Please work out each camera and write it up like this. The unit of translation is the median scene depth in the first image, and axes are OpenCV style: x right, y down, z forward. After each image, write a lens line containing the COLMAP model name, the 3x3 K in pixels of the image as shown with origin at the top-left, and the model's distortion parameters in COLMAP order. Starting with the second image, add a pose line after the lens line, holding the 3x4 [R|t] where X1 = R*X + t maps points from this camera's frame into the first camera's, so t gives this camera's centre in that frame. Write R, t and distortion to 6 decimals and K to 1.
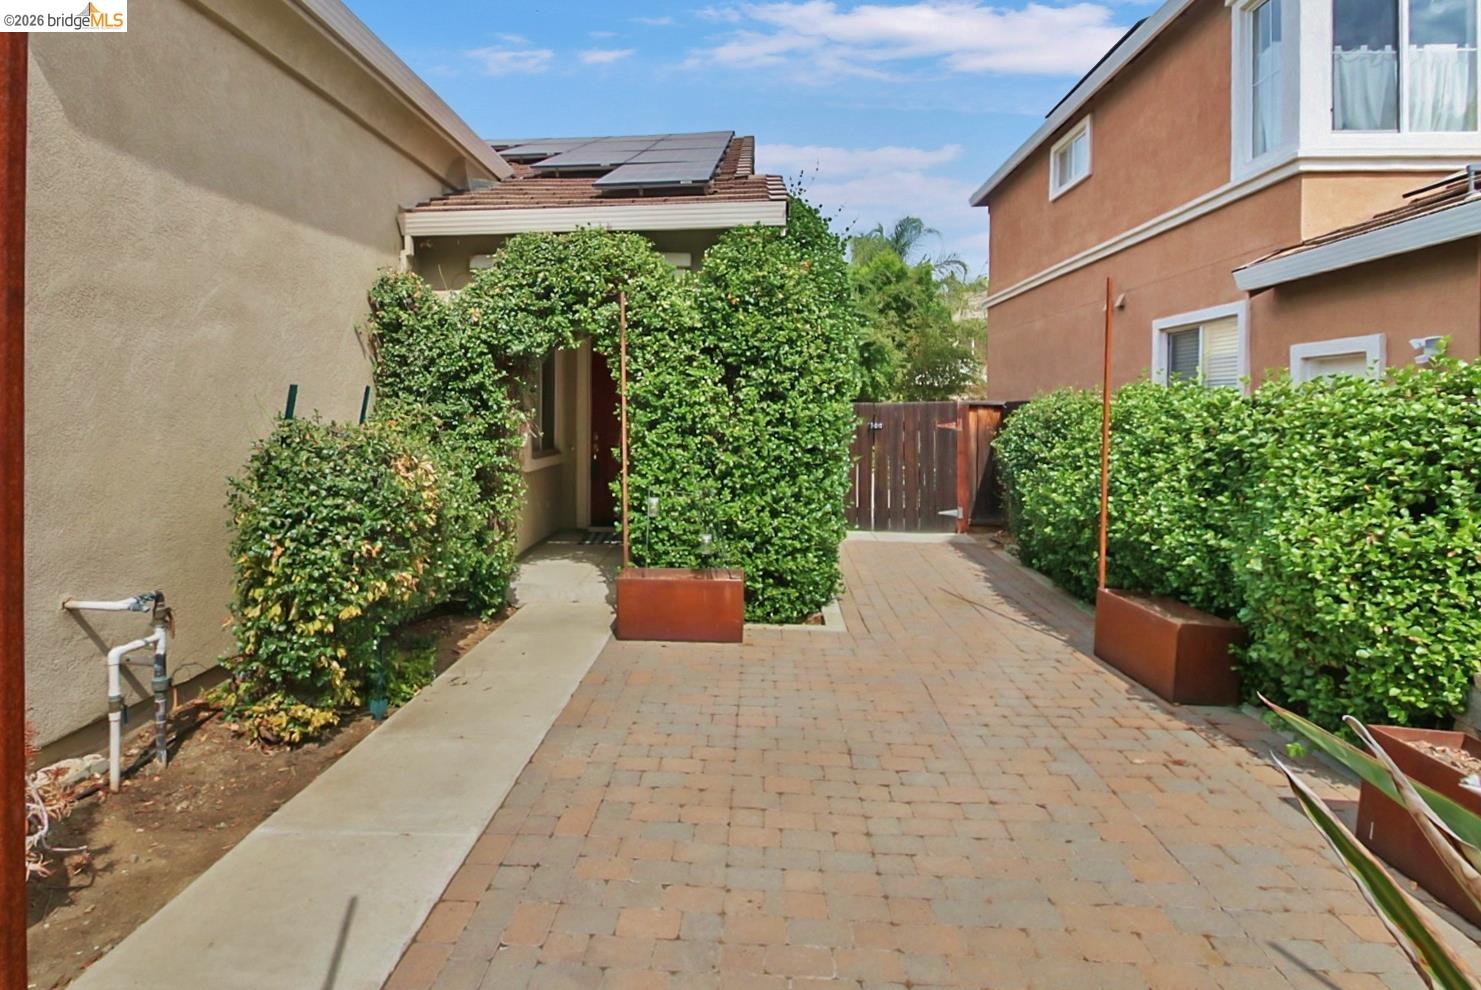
lens RADIAL K [[798.3, 0, 701.6], [0, 798.3, 413.3], [0, 0, 1]] dist [0.001126, -0.002883]
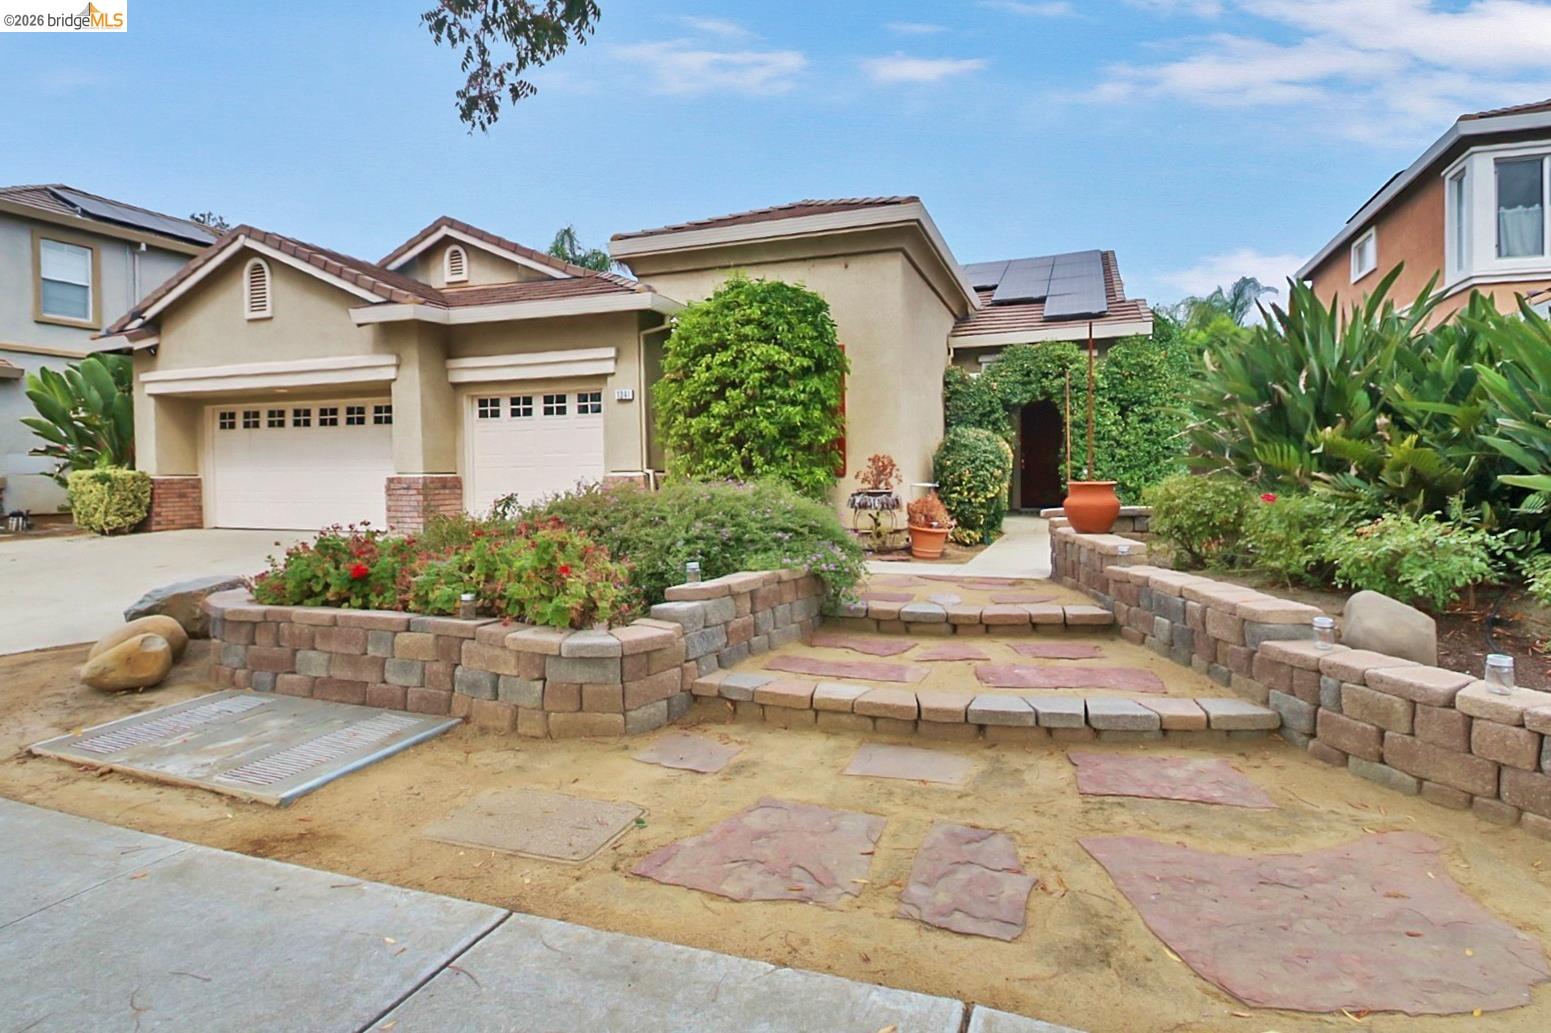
lens RADIAL K [[836.0, 0, 779.0], [0, 836.0, 491.8], [0, 0, 1]] dist [0.001126, -0.002883]
pose [[0.962737, -0.004689, -0.270397, -0.230148], [0.007910, 0.999910, 0.010823, 0.126768], [0.270322, -0.012558, 0.962688, -1.265786]]
